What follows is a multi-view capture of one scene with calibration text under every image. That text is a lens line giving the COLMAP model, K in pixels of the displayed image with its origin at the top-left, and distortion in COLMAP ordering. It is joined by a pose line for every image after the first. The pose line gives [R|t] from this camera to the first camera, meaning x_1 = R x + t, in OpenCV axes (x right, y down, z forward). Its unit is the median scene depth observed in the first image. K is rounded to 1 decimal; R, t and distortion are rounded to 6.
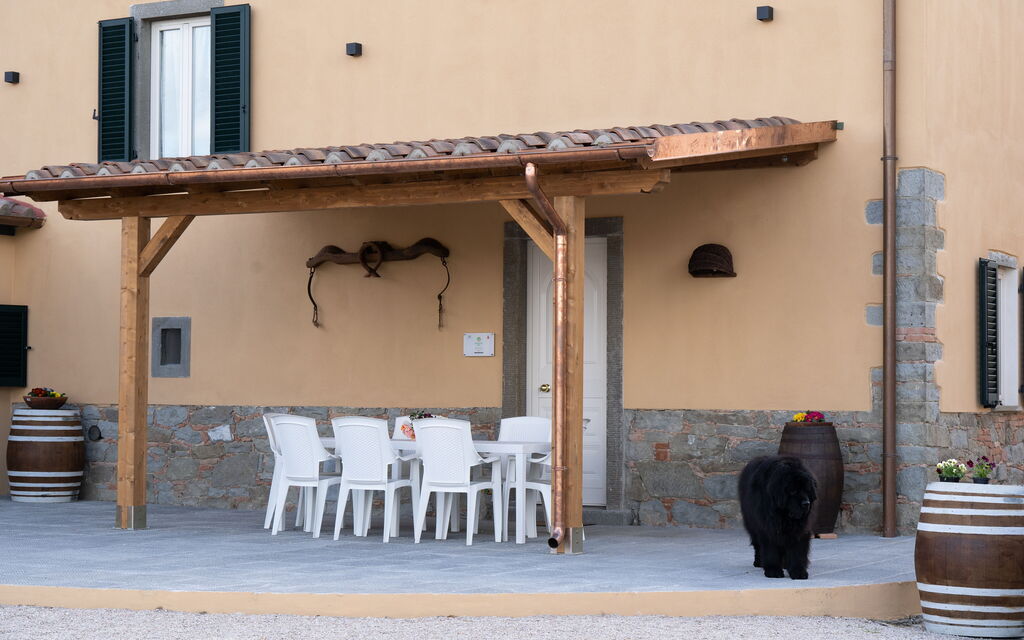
lens RADIAL K [[1909.2, 0, 512.0], [0, 1909.2, 320.0], [0, 0, 1]] dist [-0.005864, -0.054882]
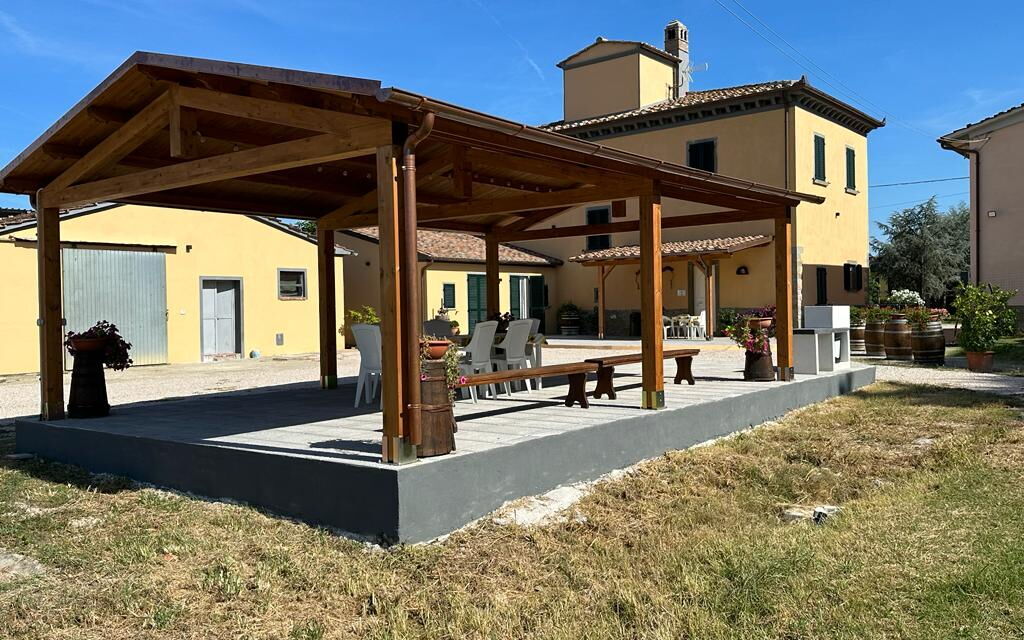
lens RADIAL K [[780.7, 0, 512.0], [0, 780.7, 320.0], [0, 0, 1]] dist [0.007412, 0.001198]
pose [[0.986504, -0.020173, -0.162489, -0.105828], [0.030346, 0.997715, 0.060370, -0.041238], [0.160900, -0.064486, 0.984862, -0.686963]]
